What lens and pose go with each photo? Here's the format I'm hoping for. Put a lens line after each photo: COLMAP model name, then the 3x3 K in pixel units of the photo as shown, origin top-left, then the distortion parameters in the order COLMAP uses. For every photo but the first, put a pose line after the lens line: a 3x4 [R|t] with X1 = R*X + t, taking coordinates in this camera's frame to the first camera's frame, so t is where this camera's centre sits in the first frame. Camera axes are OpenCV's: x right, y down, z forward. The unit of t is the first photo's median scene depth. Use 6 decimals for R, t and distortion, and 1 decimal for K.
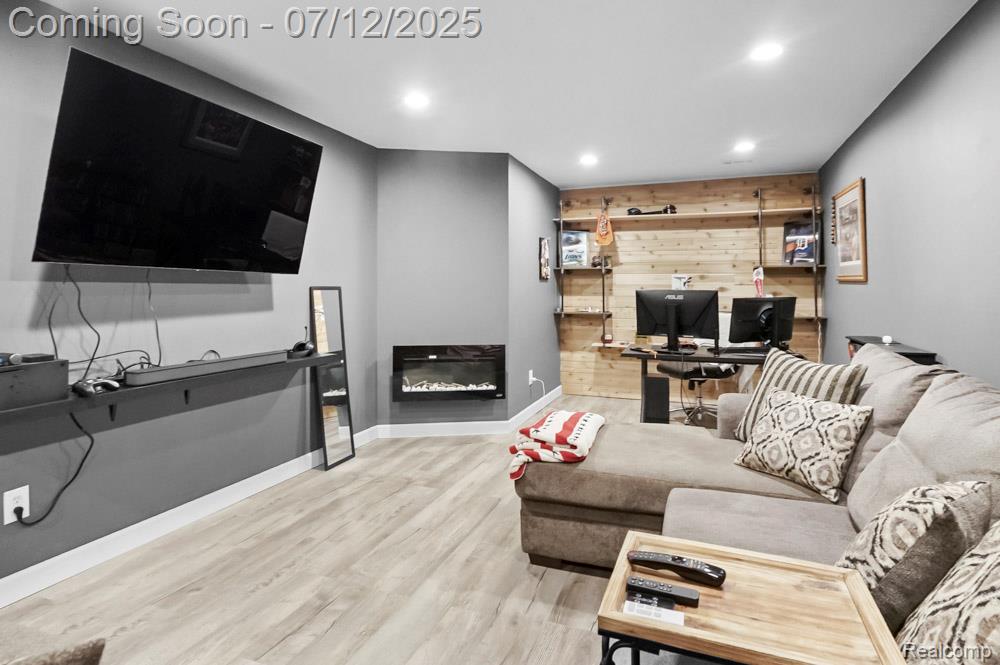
lens RADIAL K [[537.5, 0, 499.8], [0, 537.5, 272.0], [0, 0, 1]] dist [-0.001445, -0.000267]
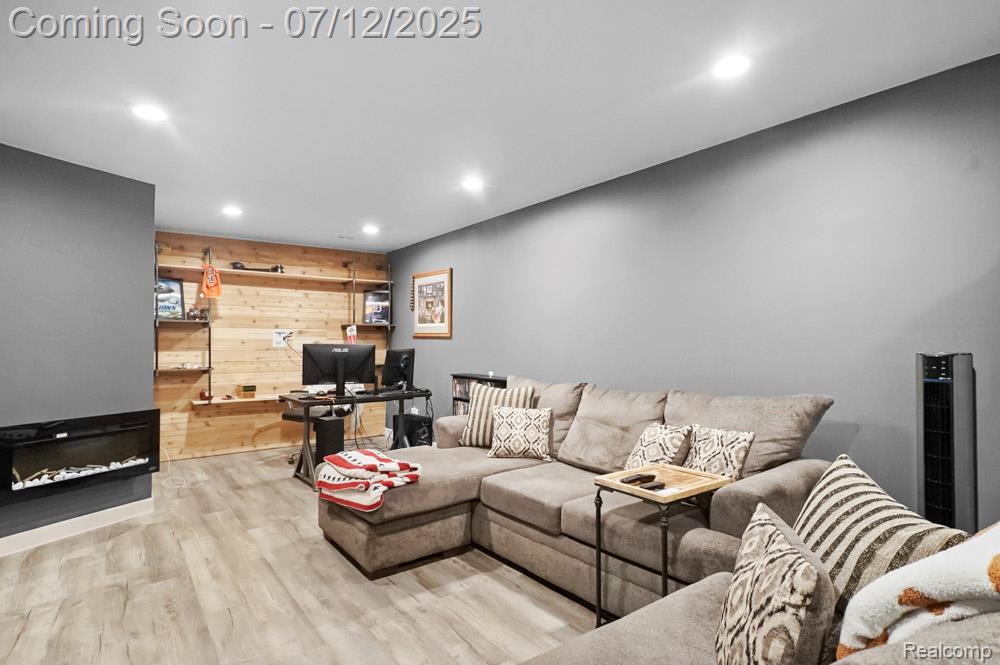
lens RADIAL K [[514.3, 0, 500.0], [0, 514.3, 332.5], [0, 0, 1]] dist [0.001083, 0.000455]
pose [[0.538165, 0.011550, 0.842760, -0.394990], [-0.022919, 0.999737, 0.000933, -0.000889], [-0.842528, -0.019817, 0.538288, 0.094941]]
